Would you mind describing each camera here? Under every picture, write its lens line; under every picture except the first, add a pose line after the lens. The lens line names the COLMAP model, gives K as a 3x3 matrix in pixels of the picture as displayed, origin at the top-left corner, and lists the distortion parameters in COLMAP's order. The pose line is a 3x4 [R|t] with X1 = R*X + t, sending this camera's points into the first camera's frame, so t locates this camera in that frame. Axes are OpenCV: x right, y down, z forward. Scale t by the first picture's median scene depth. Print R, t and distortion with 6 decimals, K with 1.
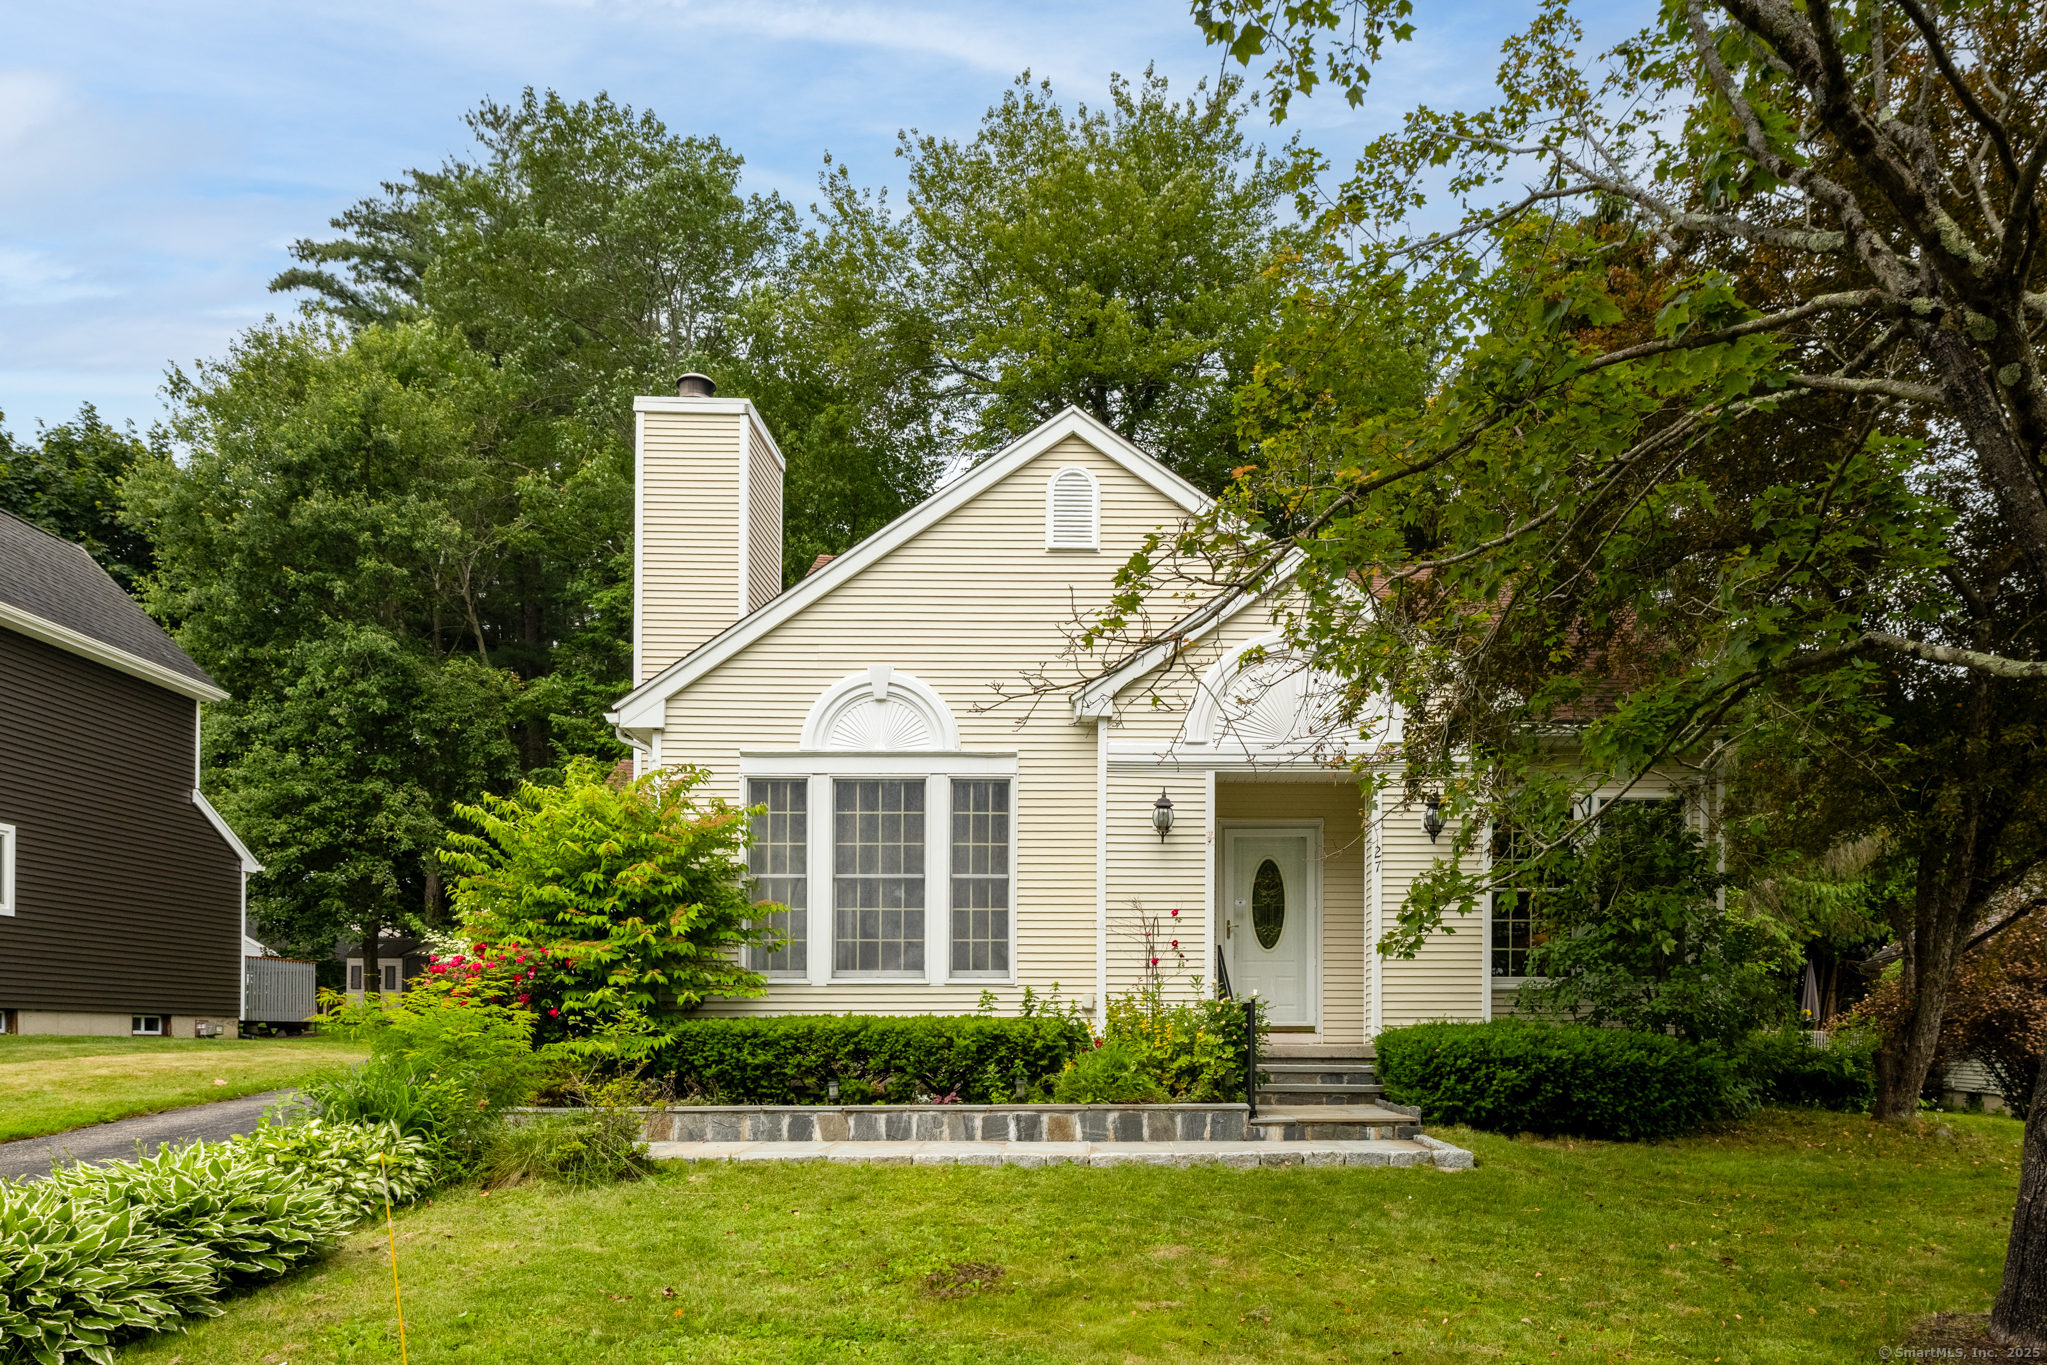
lens RADIAL K [[901.5, 0, 1023.4], [0, 901.5, 854.1], [0, 0, 1]] dist [-0.003185, -0.000495]
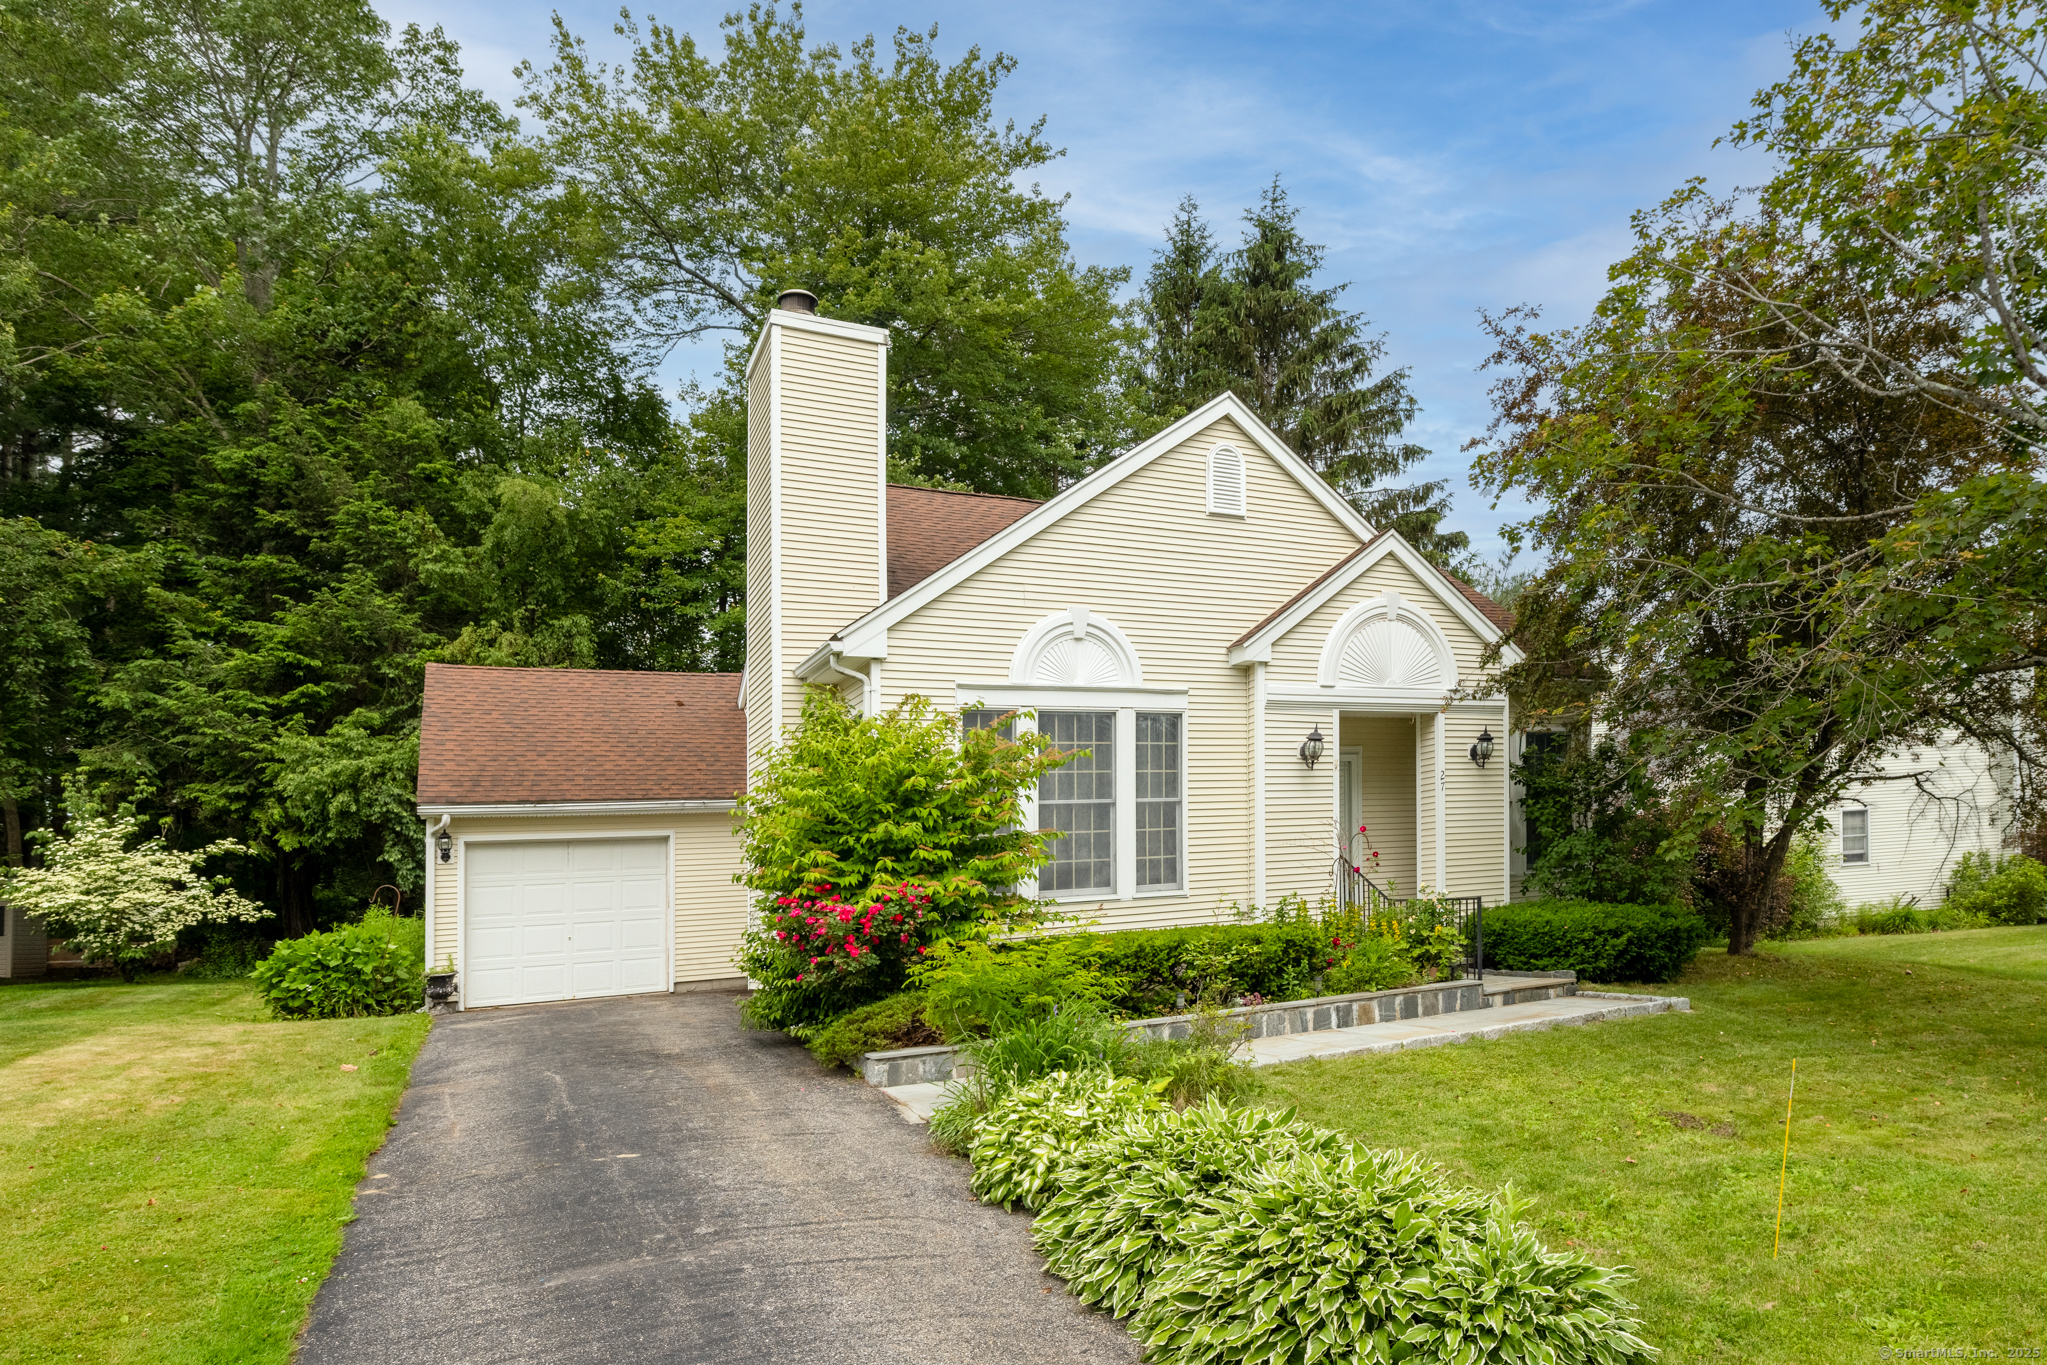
lens RADIAL K [[853.5, 0, 1025.8], [0, 853.5, 754.0], [0, 0, 1]] dist [0.000622, 0.000127]
pose [[0.942540, -0.000959, 0.334093, -0.559221], [0.003441, 0.999971, -0.006836, -0.025630], [-0.334077, 0.007593, 0.942515, 0.057603]]
